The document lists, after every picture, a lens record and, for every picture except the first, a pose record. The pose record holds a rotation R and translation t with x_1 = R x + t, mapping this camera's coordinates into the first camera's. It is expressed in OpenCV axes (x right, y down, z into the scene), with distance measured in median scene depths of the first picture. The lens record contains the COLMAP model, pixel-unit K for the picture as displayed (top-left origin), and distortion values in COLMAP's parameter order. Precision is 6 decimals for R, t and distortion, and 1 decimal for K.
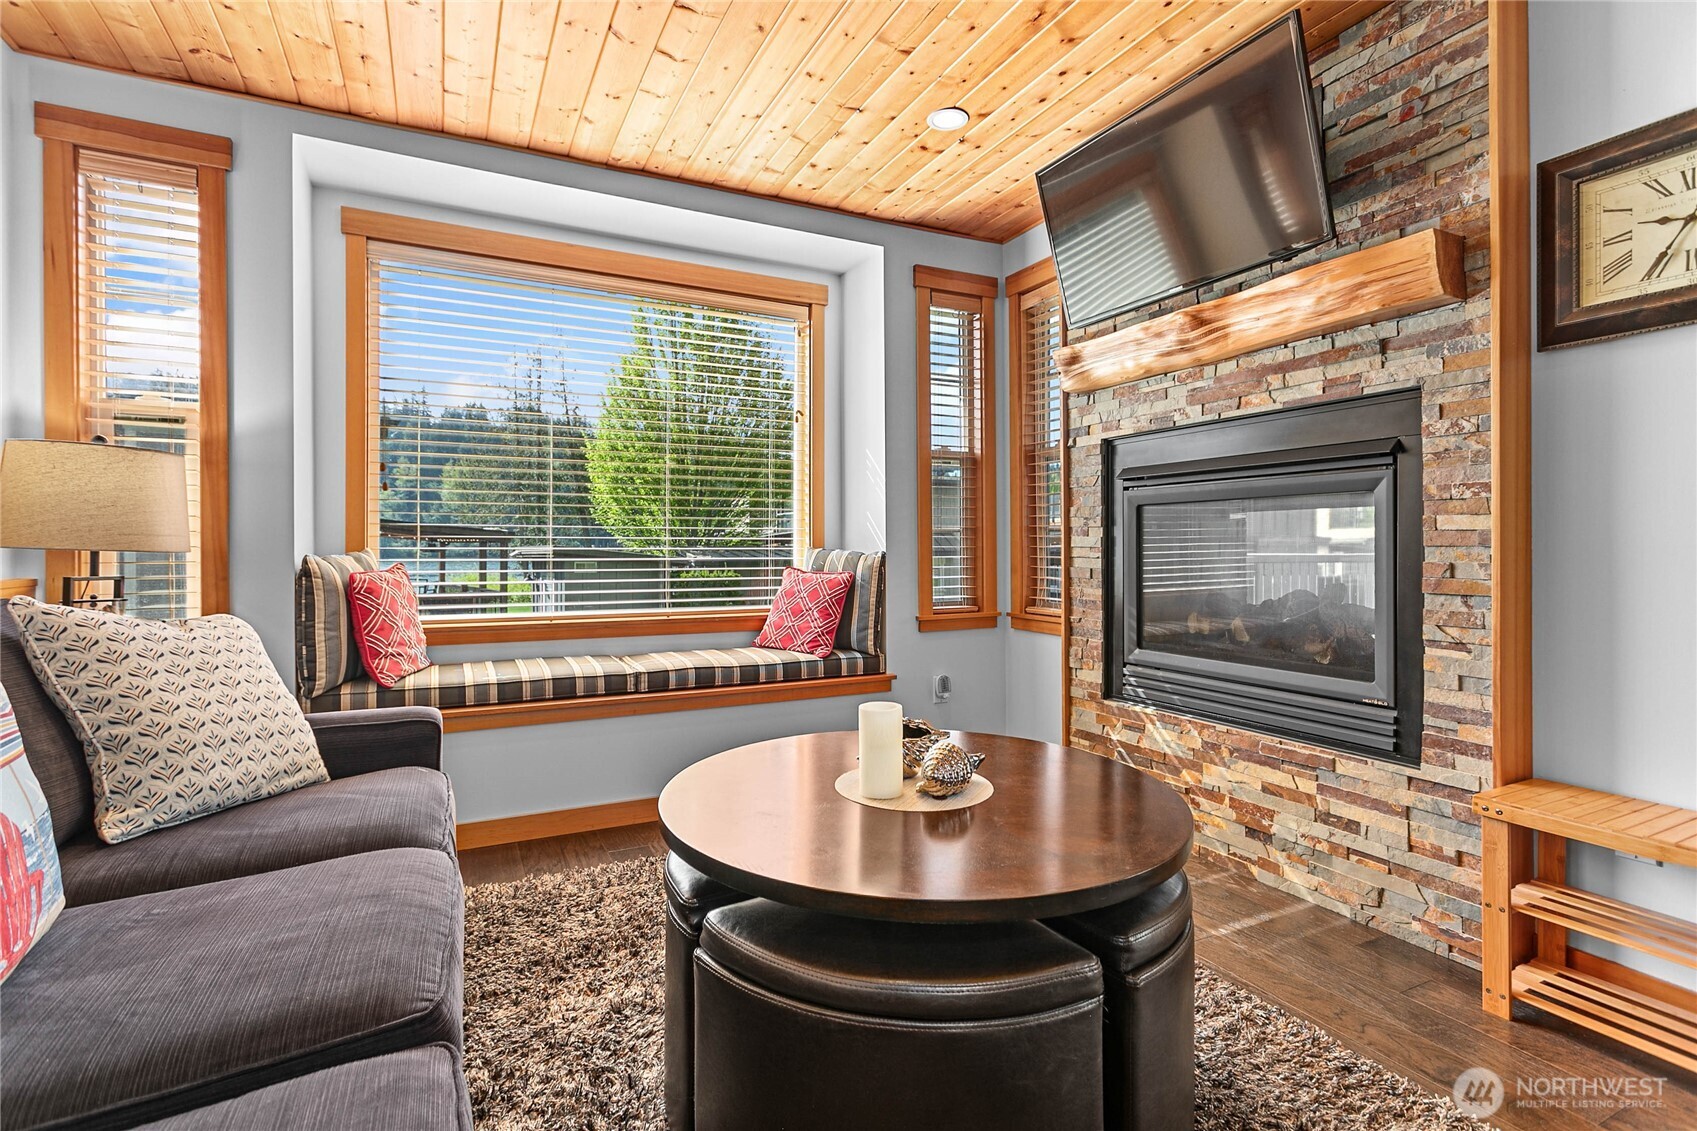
lens RADIAL K [[808.6, 0, 844.4], [0, 808.6, 552.5], [0, 0, 1]] dist [0.002756, 0.001635]
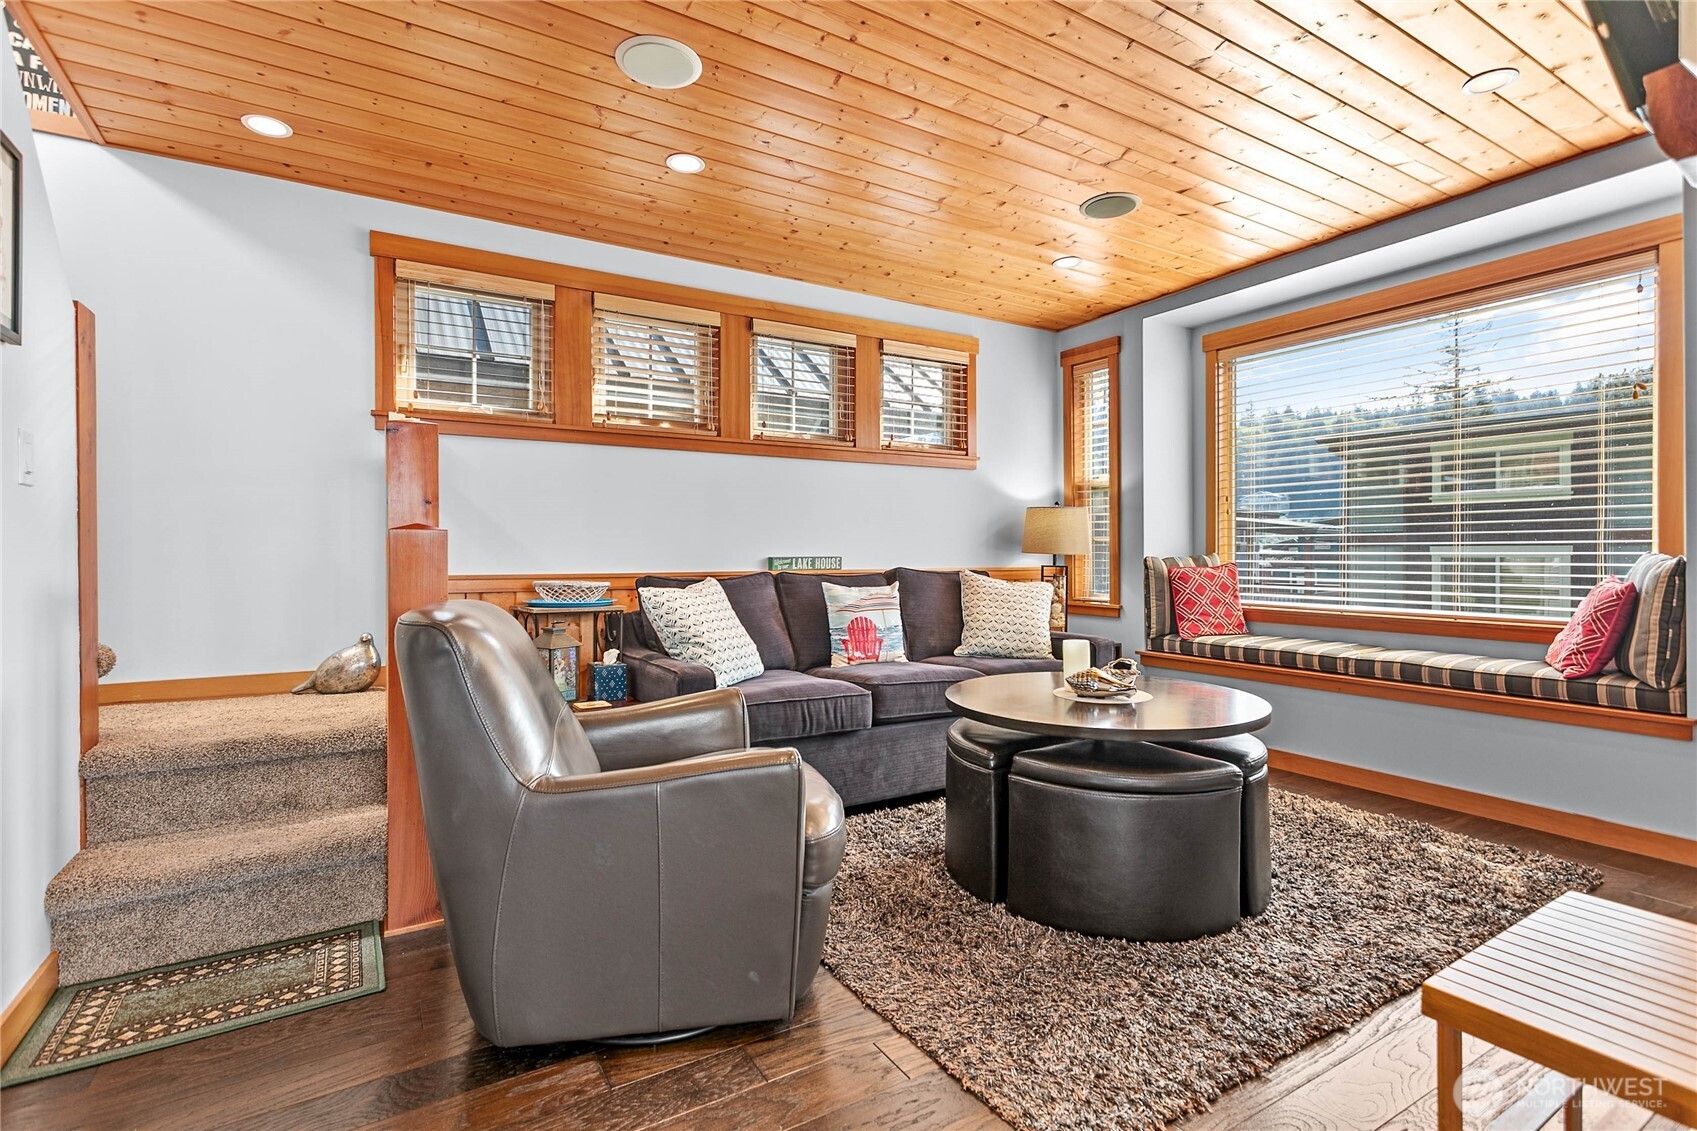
lens RADIAL K [[808.6, 0, 844.4], [0, 808.6, 552.5], [0, 0, 1]] dist [0.002756, 0.001635]
pose [[0.079192, -0.002396, -0.996857, 1.021867], [-0.006850, 0.999972, -0.002948, 0.004216], [0.996836, 0.007062, 0.079173, 0.209333]]
